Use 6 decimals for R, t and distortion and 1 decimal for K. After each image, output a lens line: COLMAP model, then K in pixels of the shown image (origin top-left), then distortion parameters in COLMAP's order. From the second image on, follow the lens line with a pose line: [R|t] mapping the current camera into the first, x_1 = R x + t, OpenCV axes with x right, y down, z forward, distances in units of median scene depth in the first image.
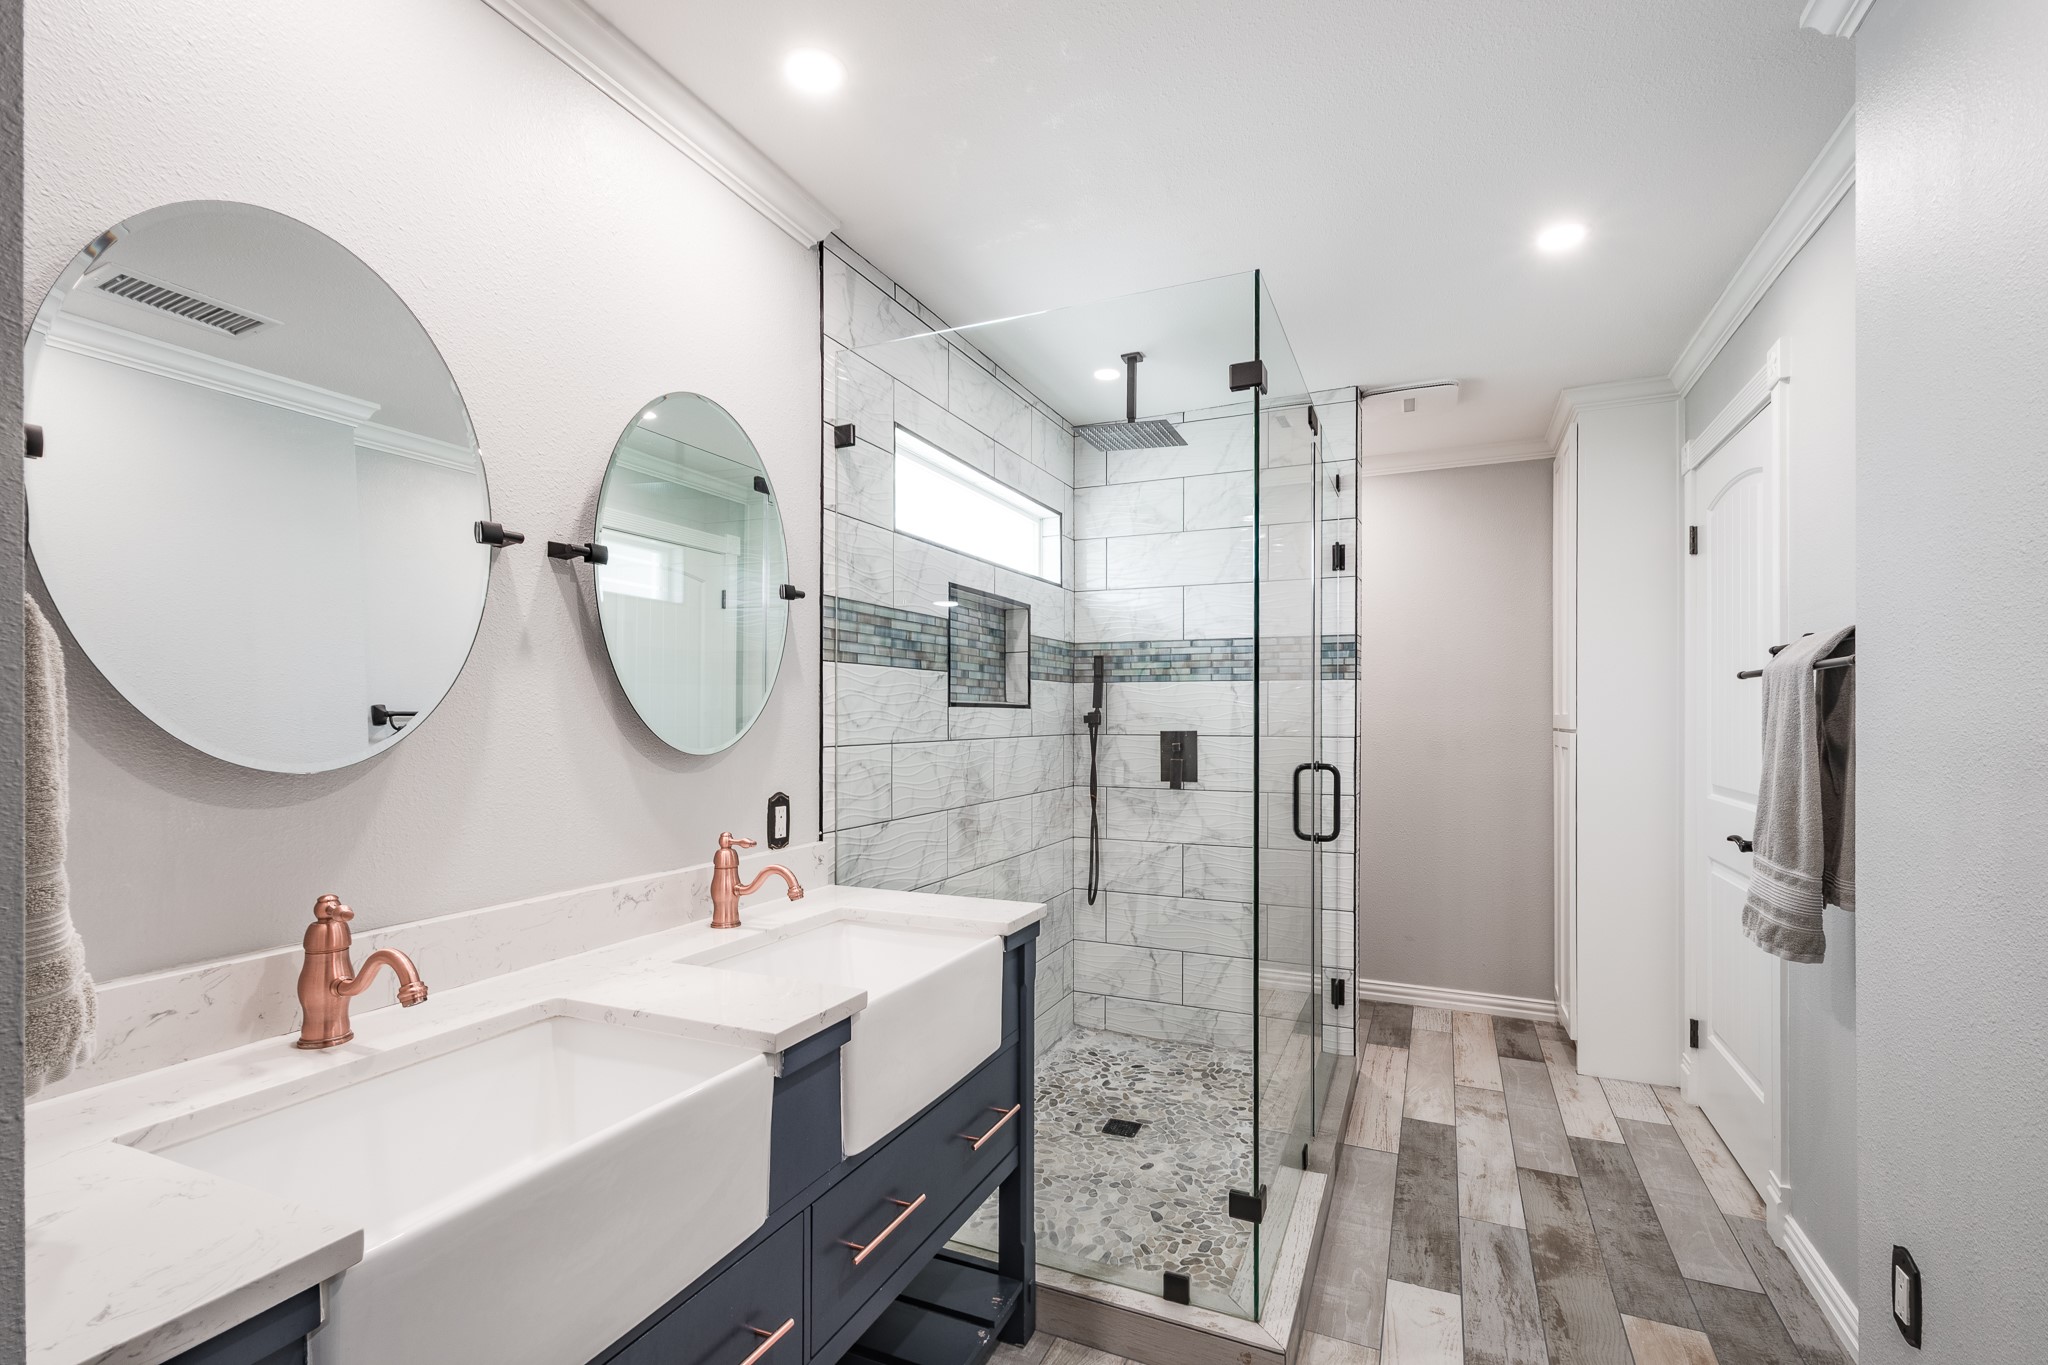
lens RADIAL K [[913.5, 0, 1021.6], [0, 913.5, 697.6], [0, 0, 1]] dist [0.013351, -0.000059]
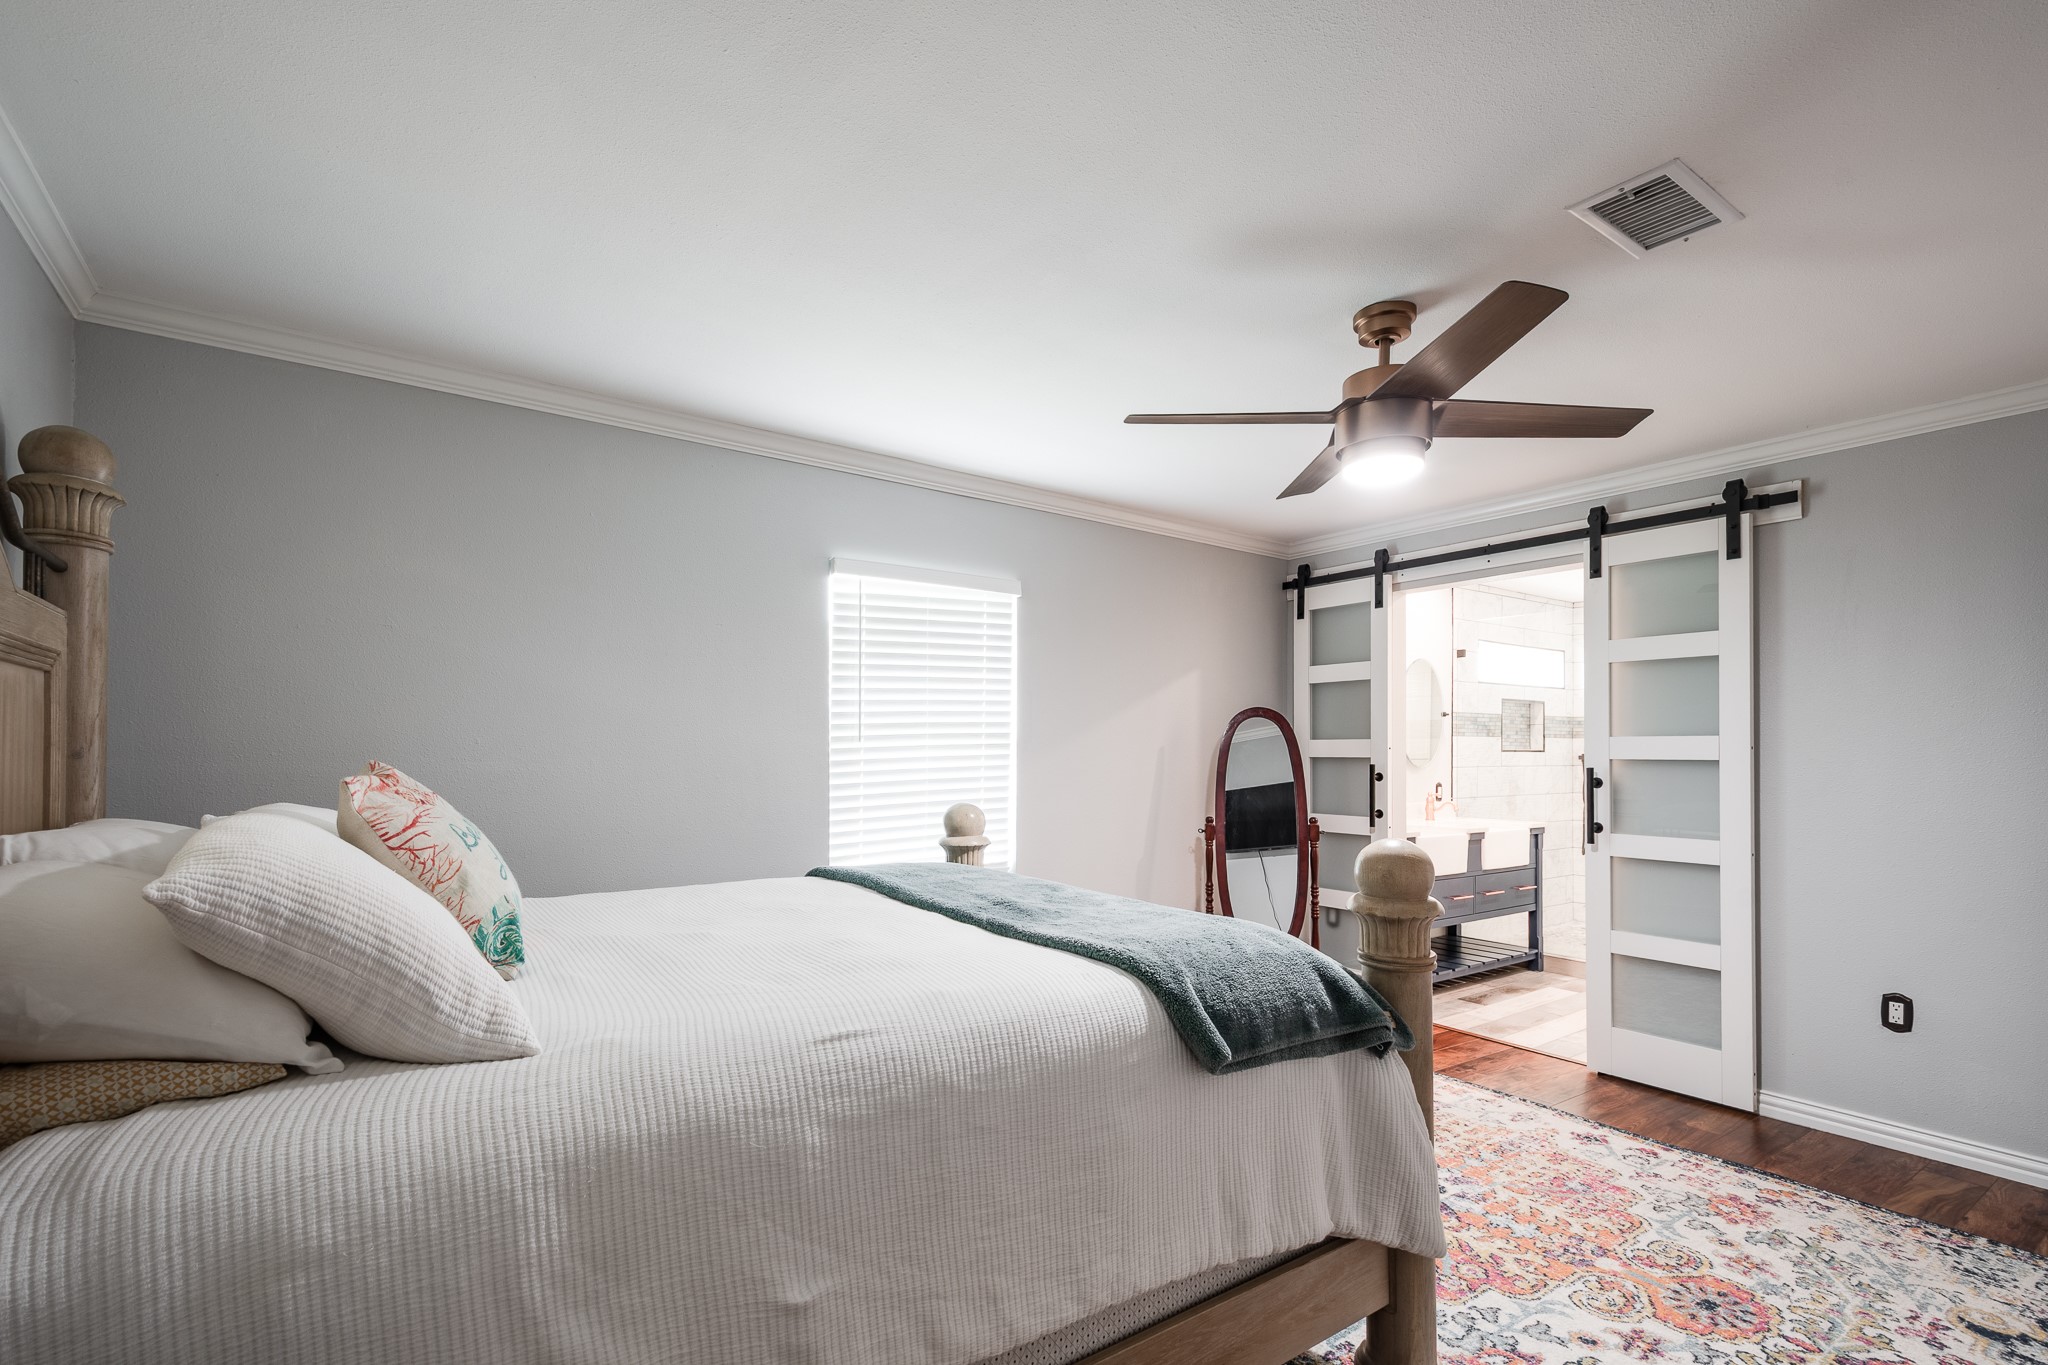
lens RADIAL K [[913.5, 0, 991.5], [0, 913.5, 746.7], [0, 0, 1]] dist [0.013351, -0.000059]
pose [[0.852748, -0.002614, -0.522316, 0.039513], [0.009064, 0.999911, 0.009795, -0.046833], [0.522244, -0.013087, 0.852696, -2.066611]]
